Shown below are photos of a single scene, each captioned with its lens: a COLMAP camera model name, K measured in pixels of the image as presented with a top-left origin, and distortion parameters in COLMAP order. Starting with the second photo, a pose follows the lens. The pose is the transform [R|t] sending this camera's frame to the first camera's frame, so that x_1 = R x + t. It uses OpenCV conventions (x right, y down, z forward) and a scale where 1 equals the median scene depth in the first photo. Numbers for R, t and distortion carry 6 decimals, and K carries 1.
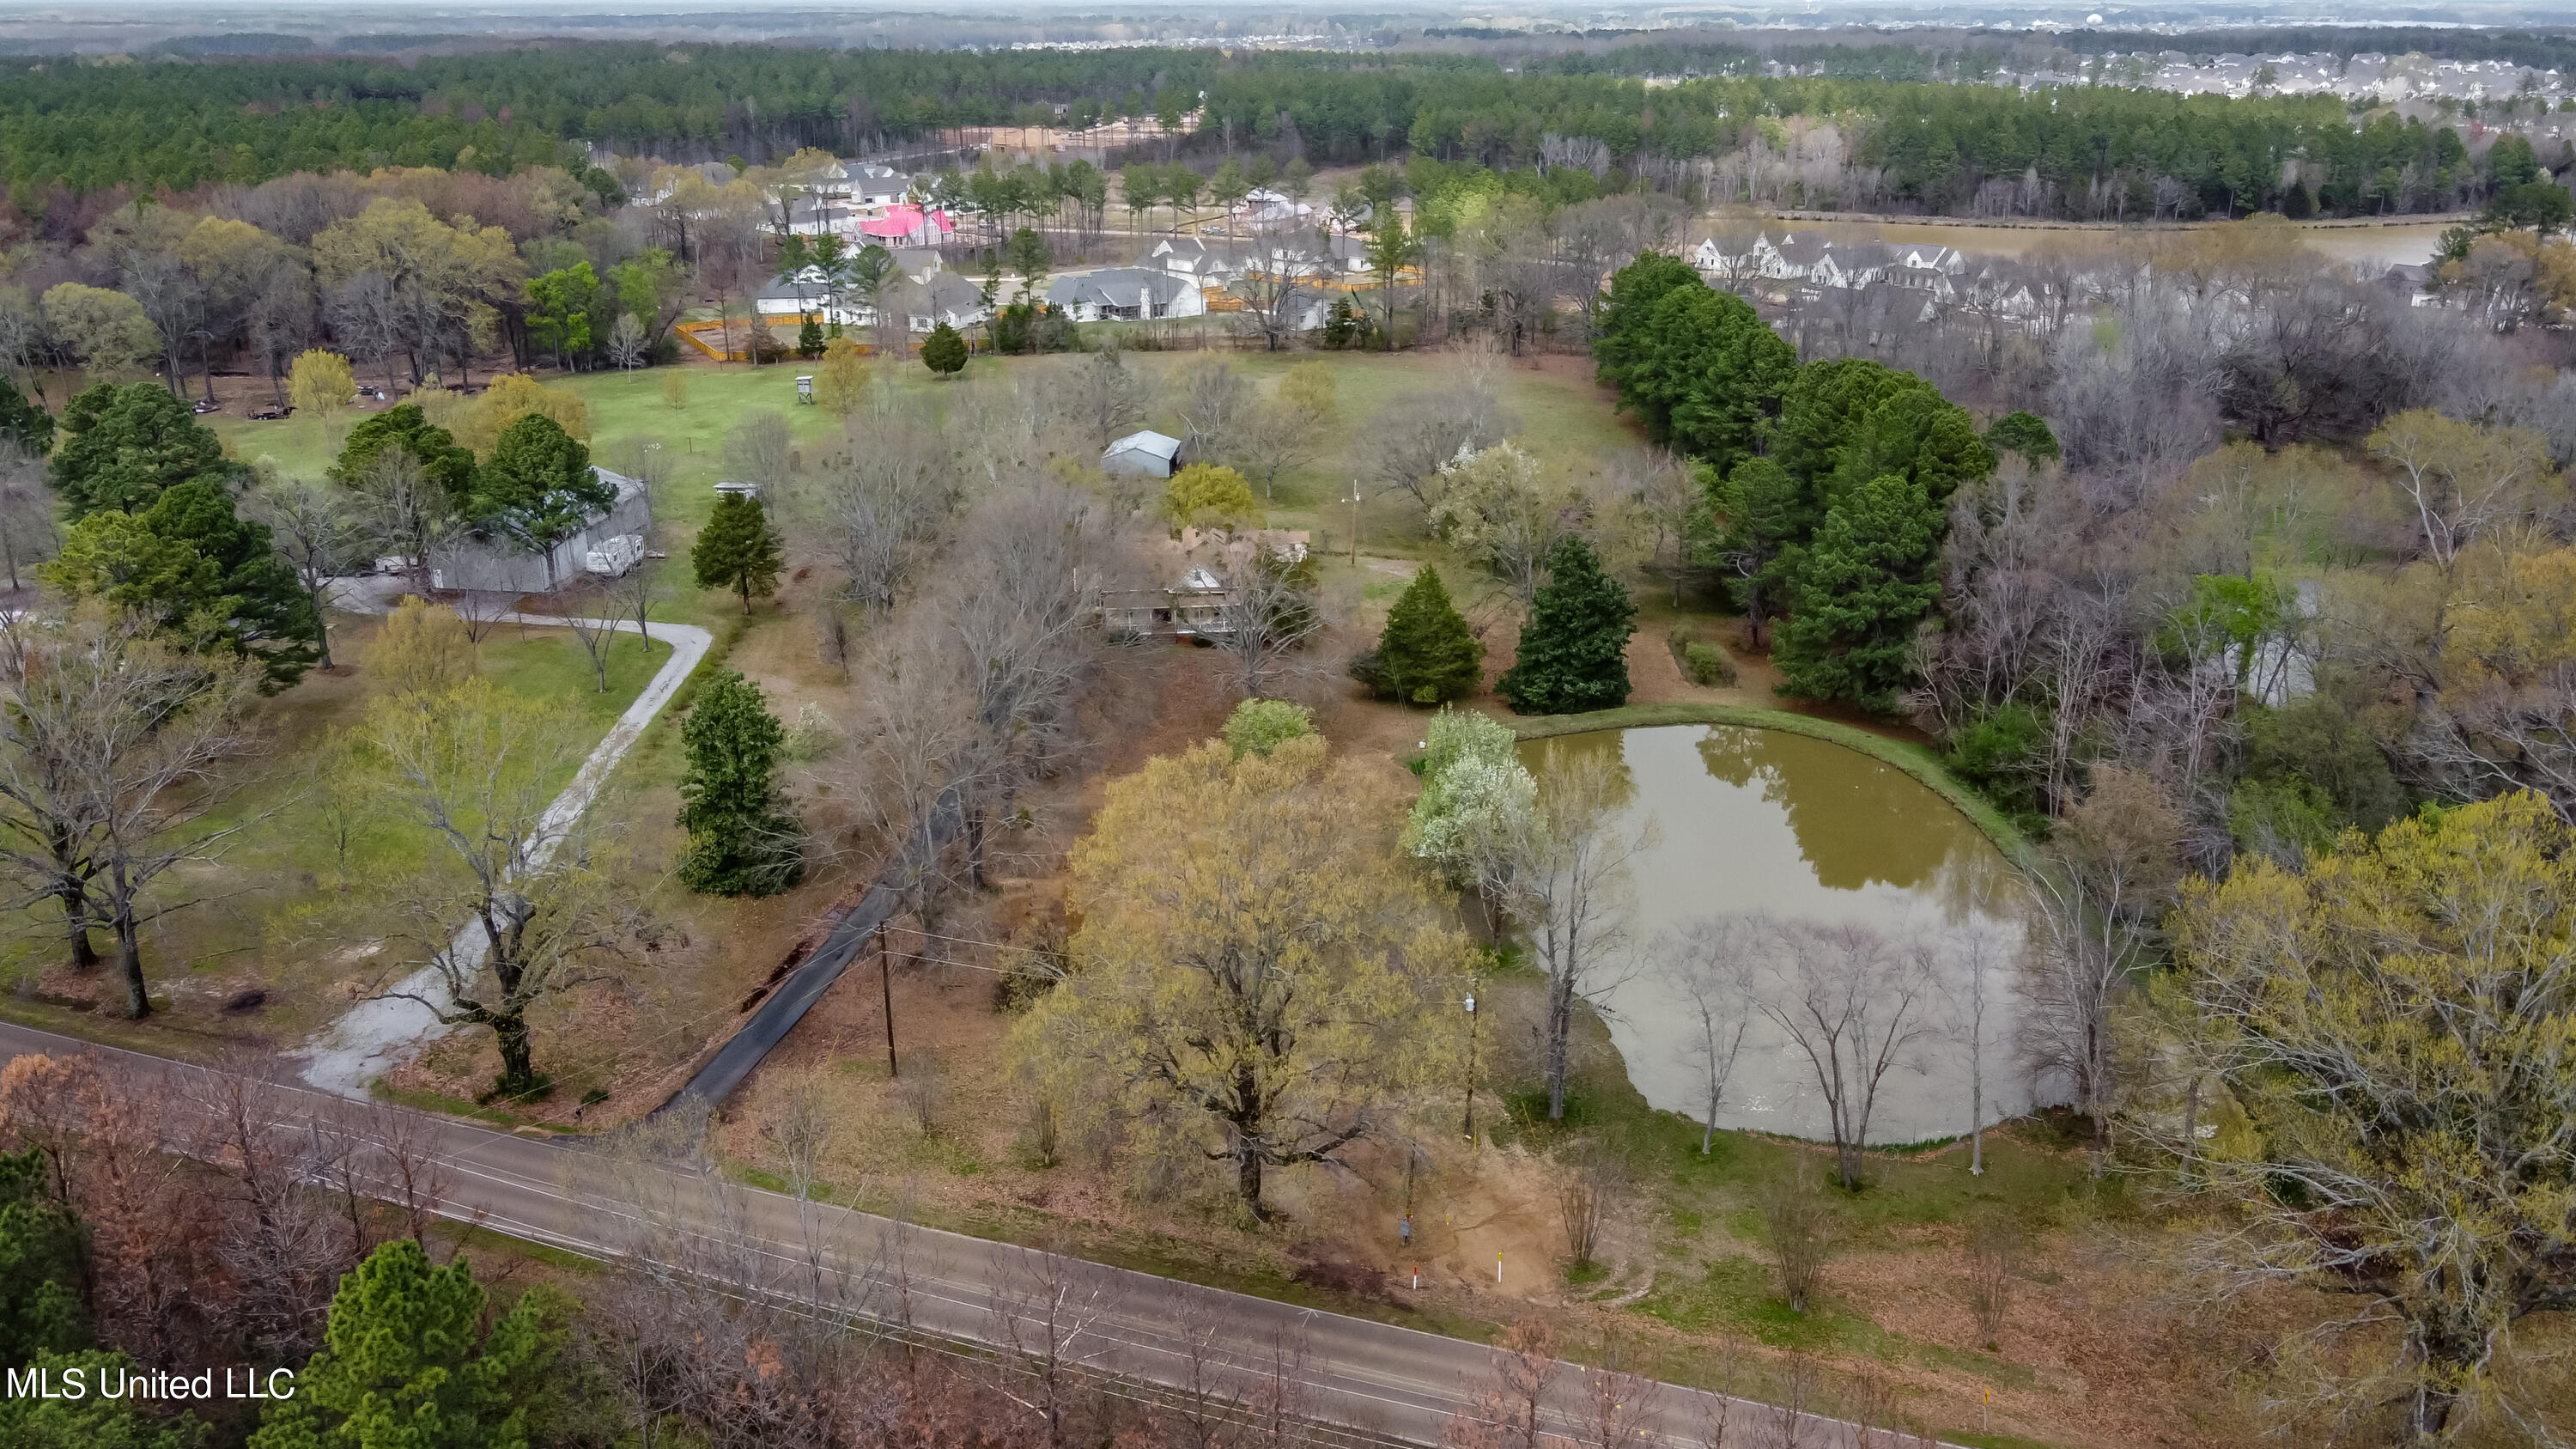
lens RADIAL K [[1883.4, 0, 1288.0], [0, 1883.4, 724.5], [0, 0, 1]] dist [-0.001930, 0.001523]
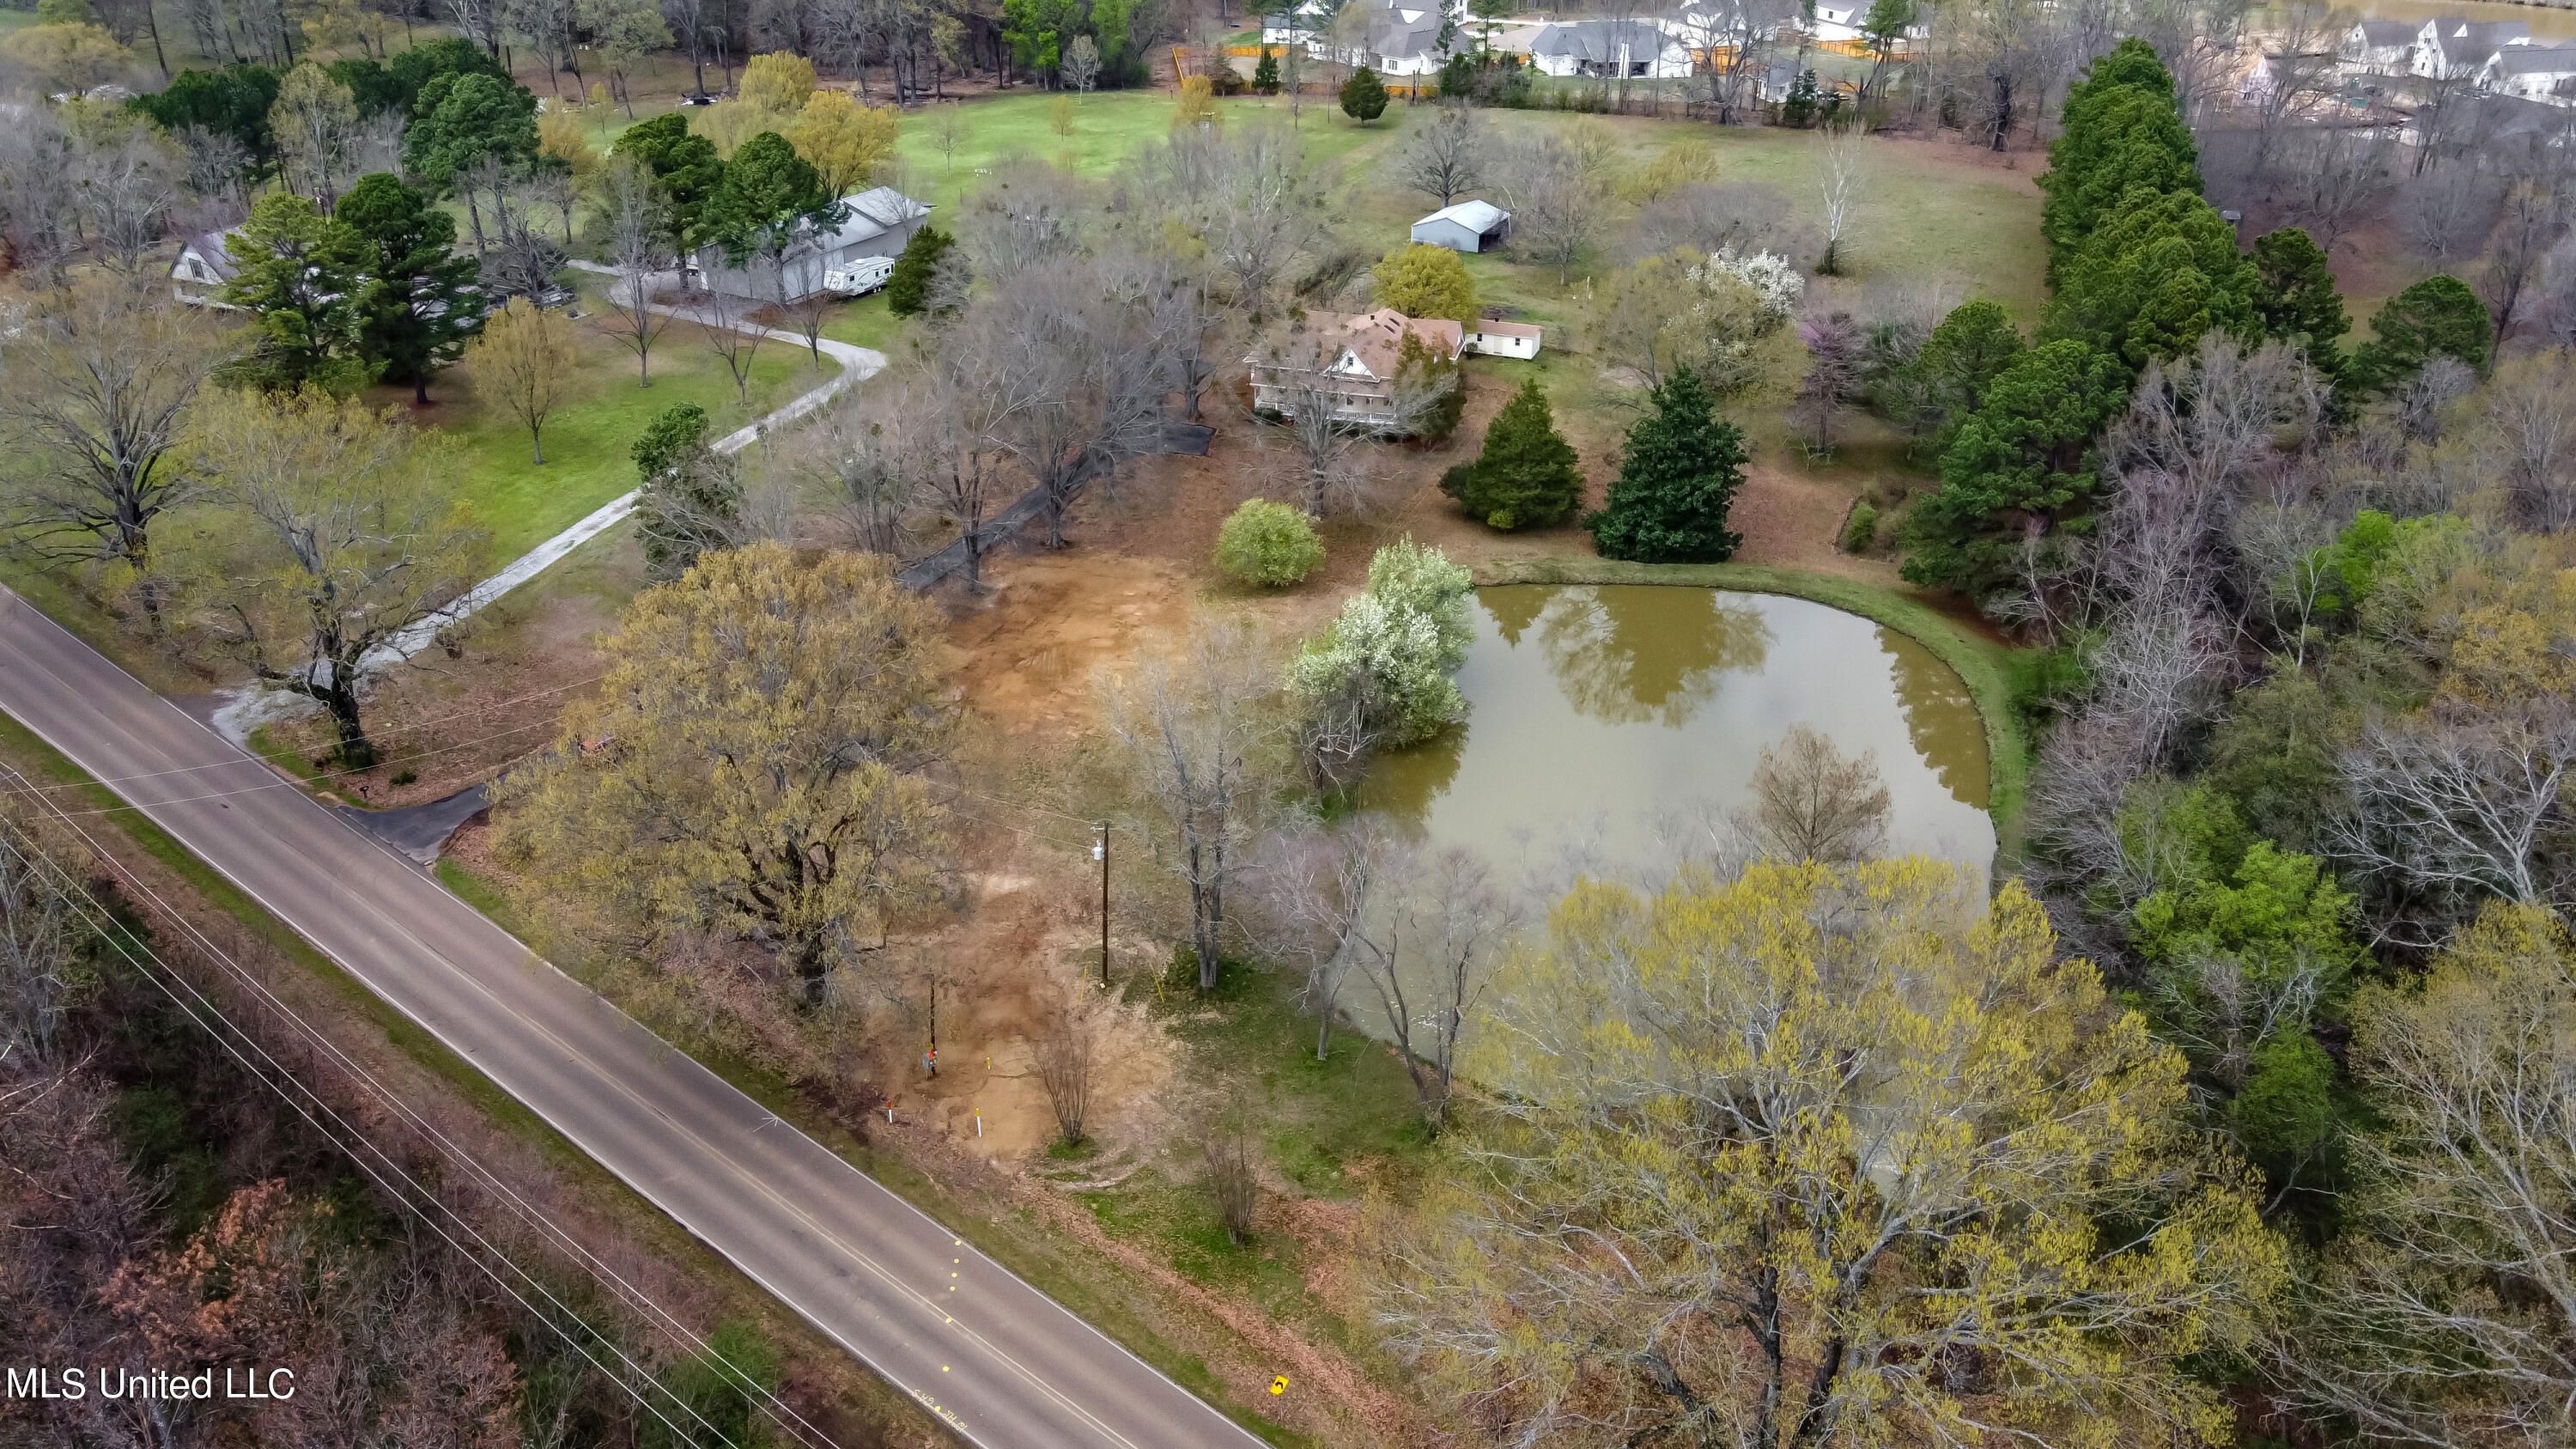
lens RADIAL K [[1880.2, 0, 1288.0], [0, 1880.2, 724.5], [0, 0, 1]] dist [-0.045171, 0.082623]
pose [[0.941220, 0.173364, -0.289913, 0.250678], [-0.134594, 0.979657, 0.148851, -0.038885], [0.309820, -0.101081, 0.945407, 0.076762]]
